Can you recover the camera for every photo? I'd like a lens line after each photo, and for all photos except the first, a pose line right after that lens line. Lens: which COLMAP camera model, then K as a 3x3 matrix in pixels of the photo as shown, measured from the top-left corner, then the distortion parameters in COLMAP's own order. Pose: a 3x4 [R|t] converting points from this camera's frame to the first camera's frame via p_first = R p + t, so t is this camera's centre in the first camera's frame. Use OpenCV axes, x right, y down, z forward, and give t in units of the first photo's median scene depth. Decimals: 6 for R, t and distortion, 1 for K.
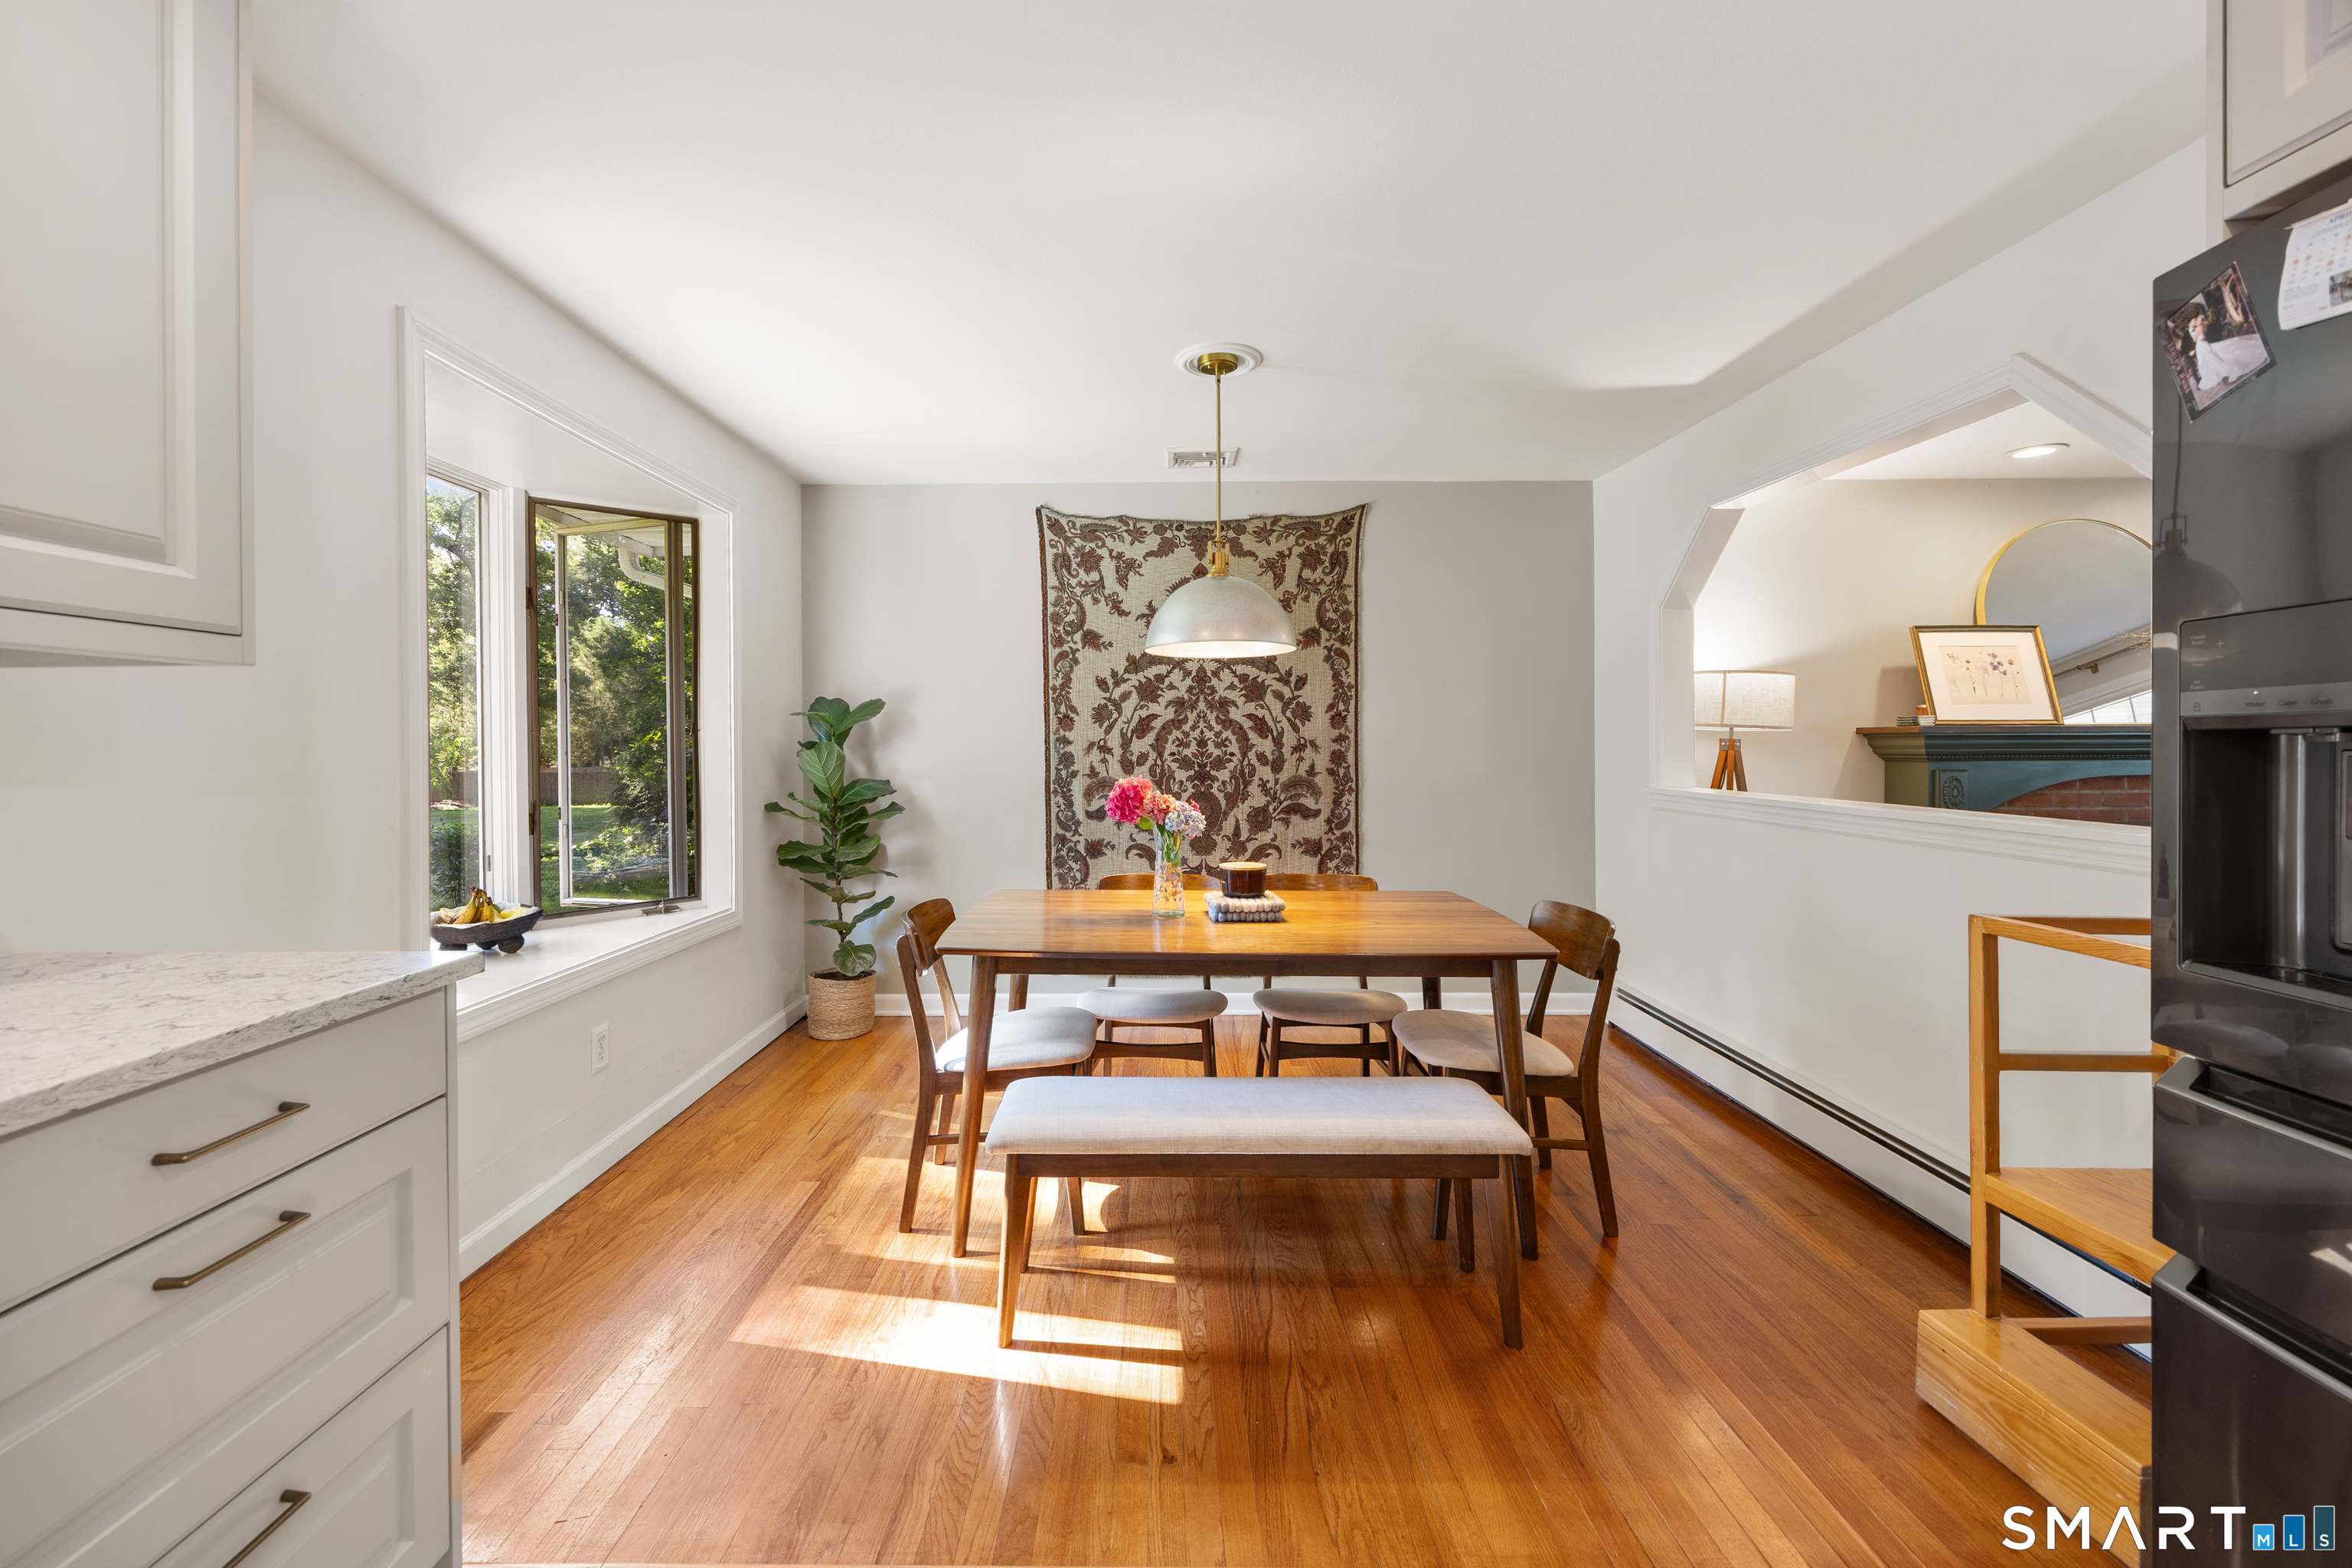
lens RADIAL K [[937.6, 0, 1157.4], [0, 937.6, 748.6], [0, 0, 1]] dist [-0.002055, 0.000178]
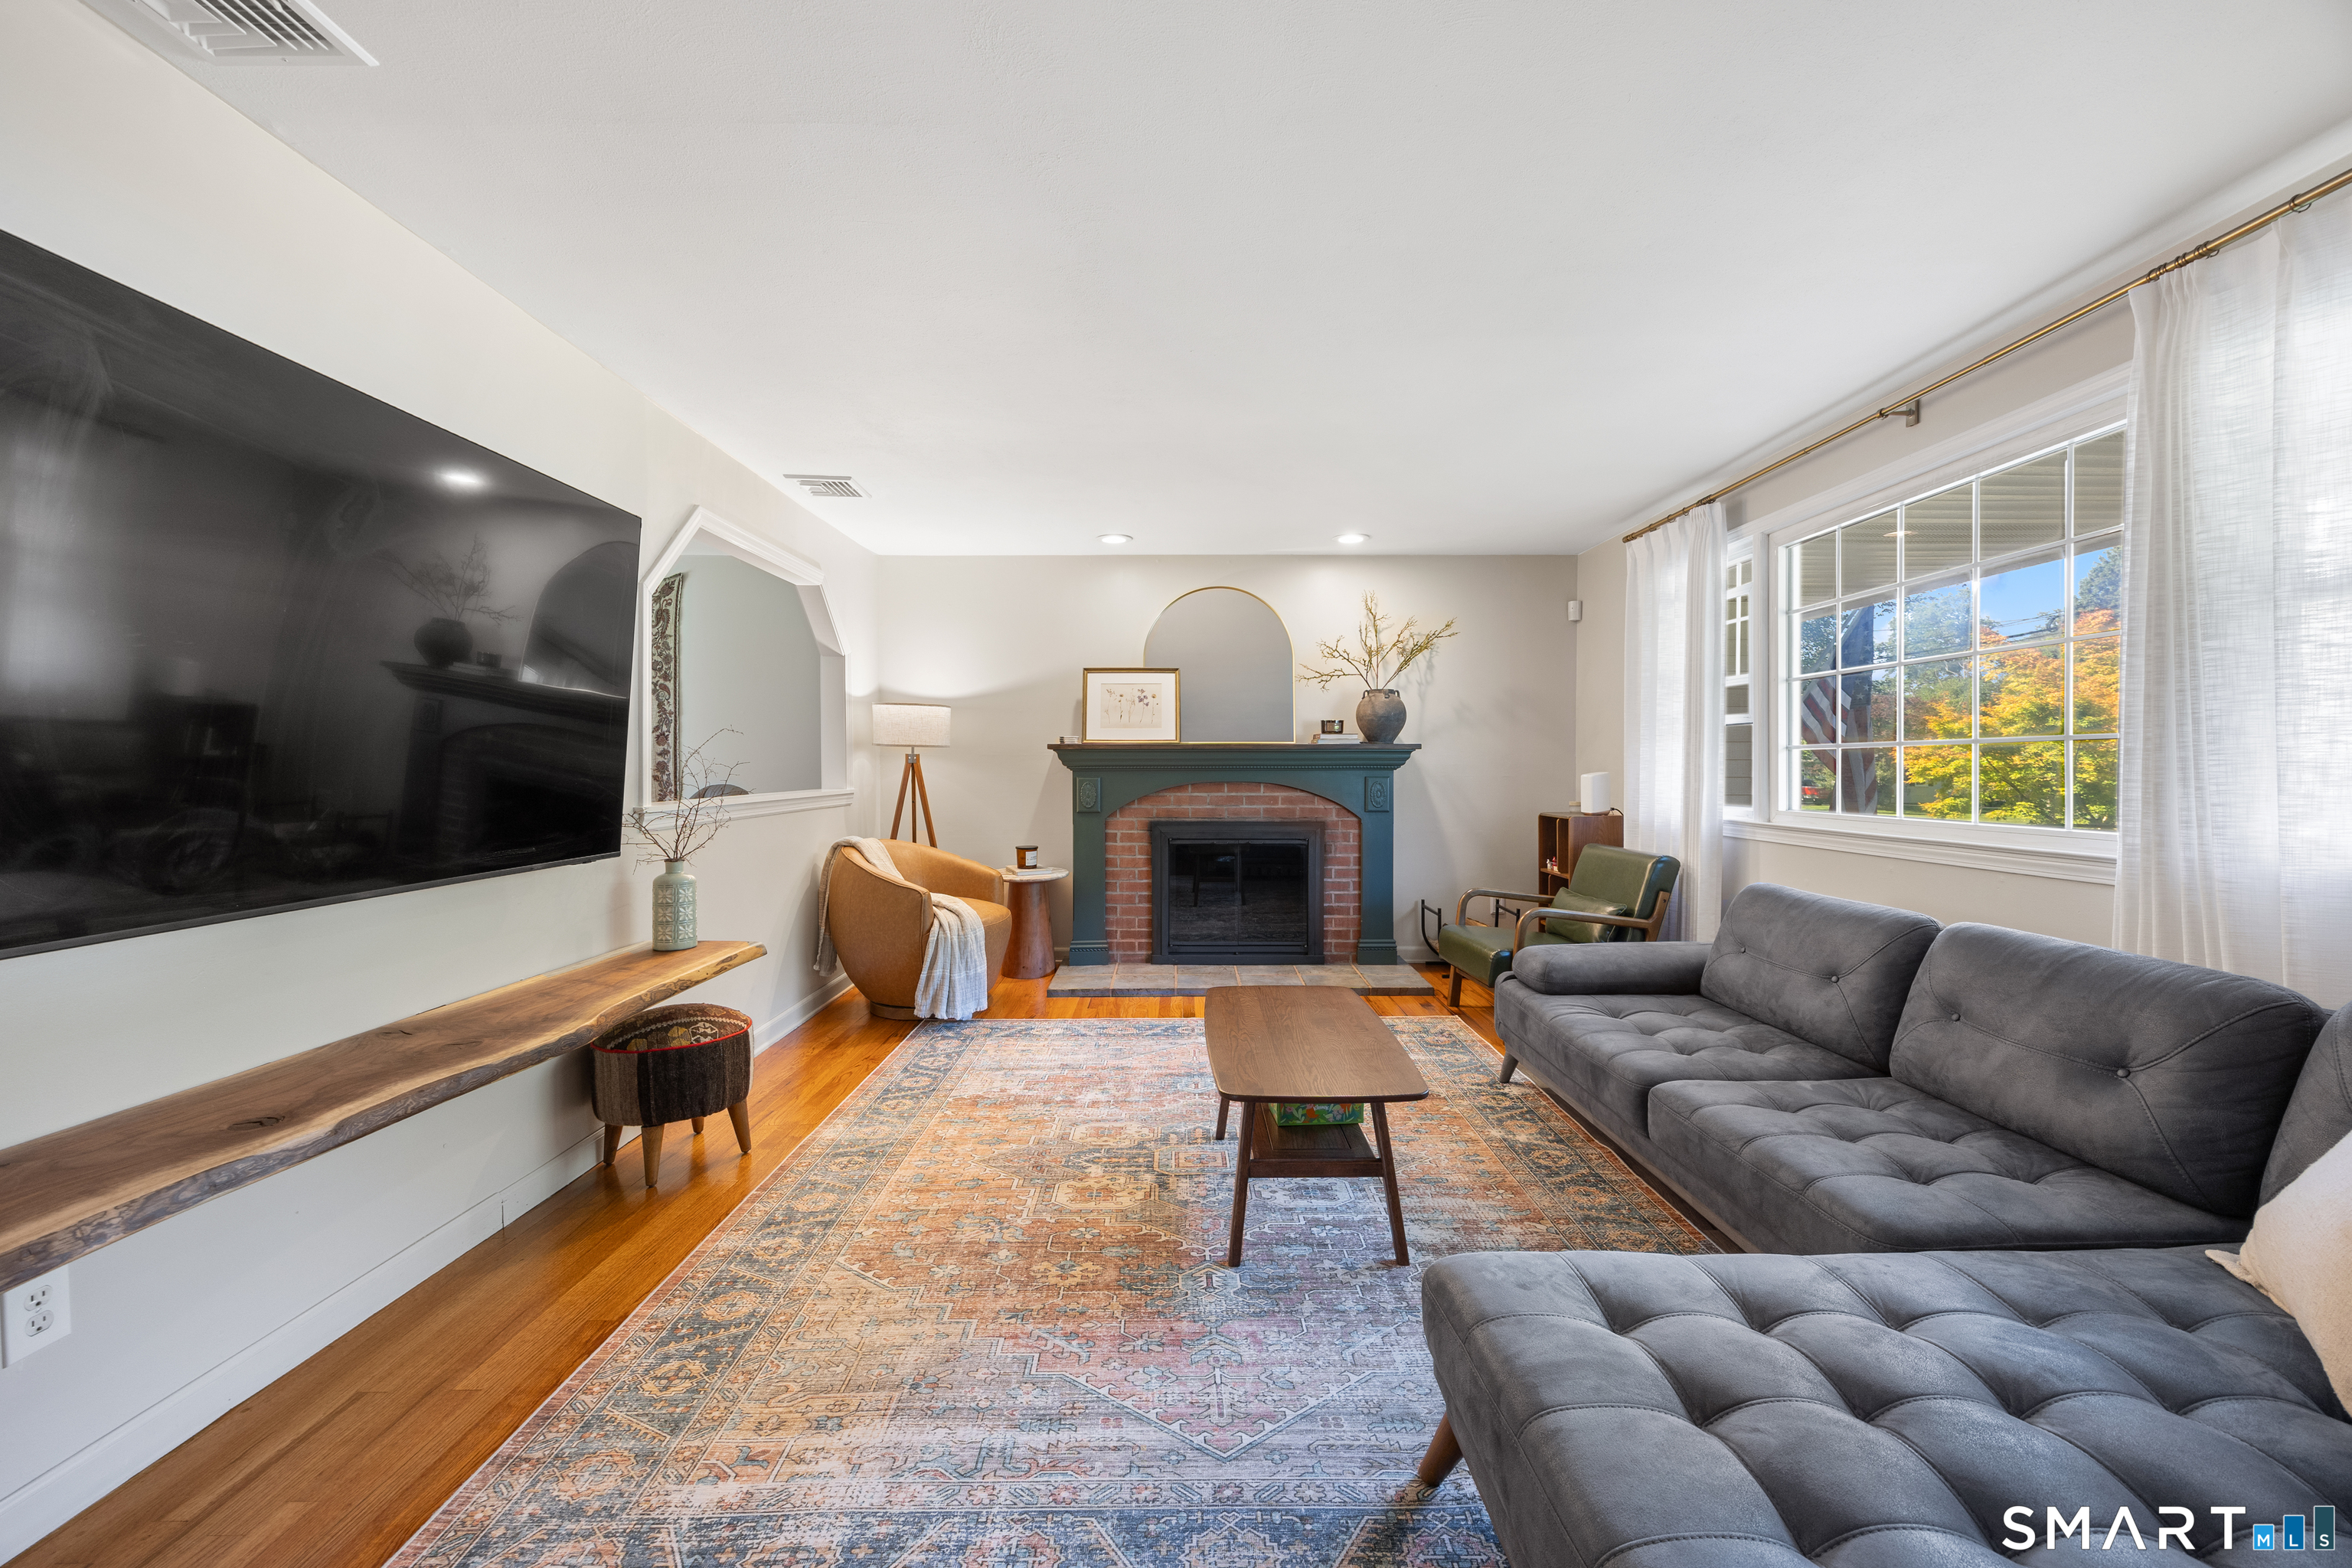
lens RADIAL K [[897.2, 0, 1177.1], [0, 897.2, 779.4], [0, 0, 1]] dist [0.000406, 0.000250]
pose [[0.999996, 0.002771, -0.000239, 0.981367], [-0.002769, 0.999971, 0.007043, 0.016643], [0.000259, -0.007043, 0.999975, -0.268688]]
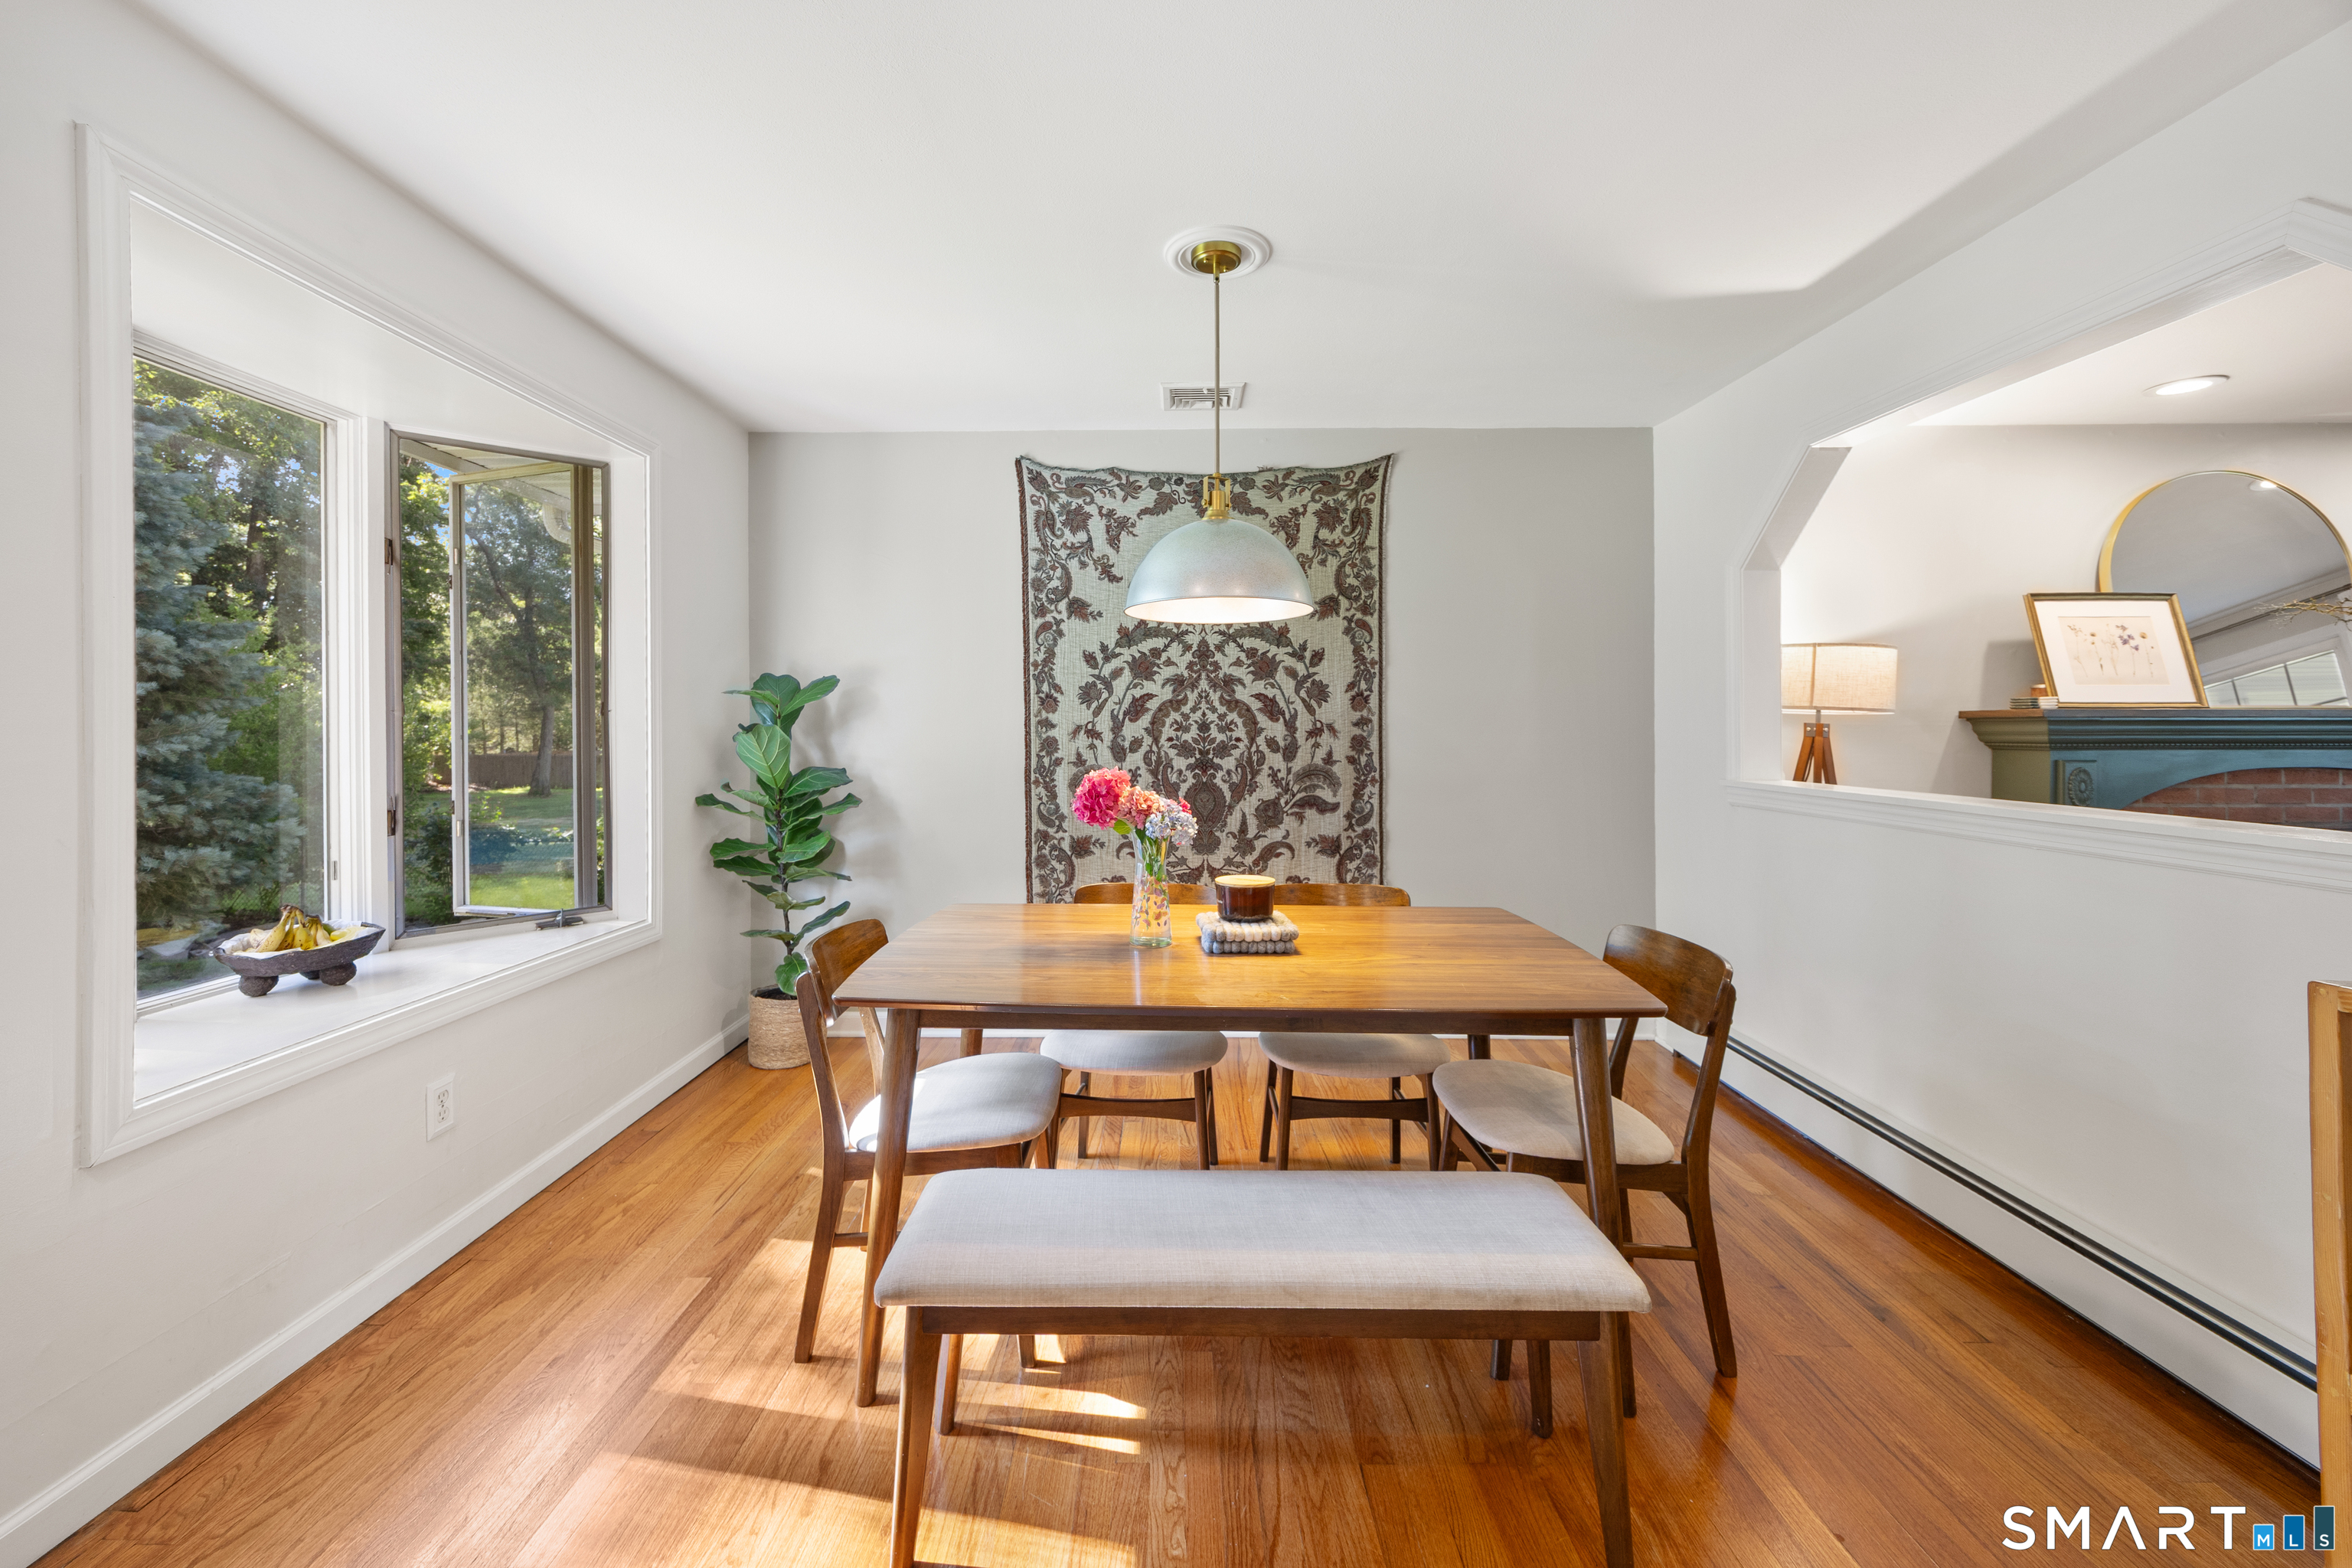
lens RADIAL K [[924.5, 0, 1163.3], [0, 924.5, 728.9], [0, 0, 1]] dist [0.003290, 0.000202]
pose [[0.999943, 0.002088, -0.010499, 0.019701], [-0.002132, 0.999989, -0.004188, -0.000272], [0.010490, 0.004211, 0.999936, 0.142133]]
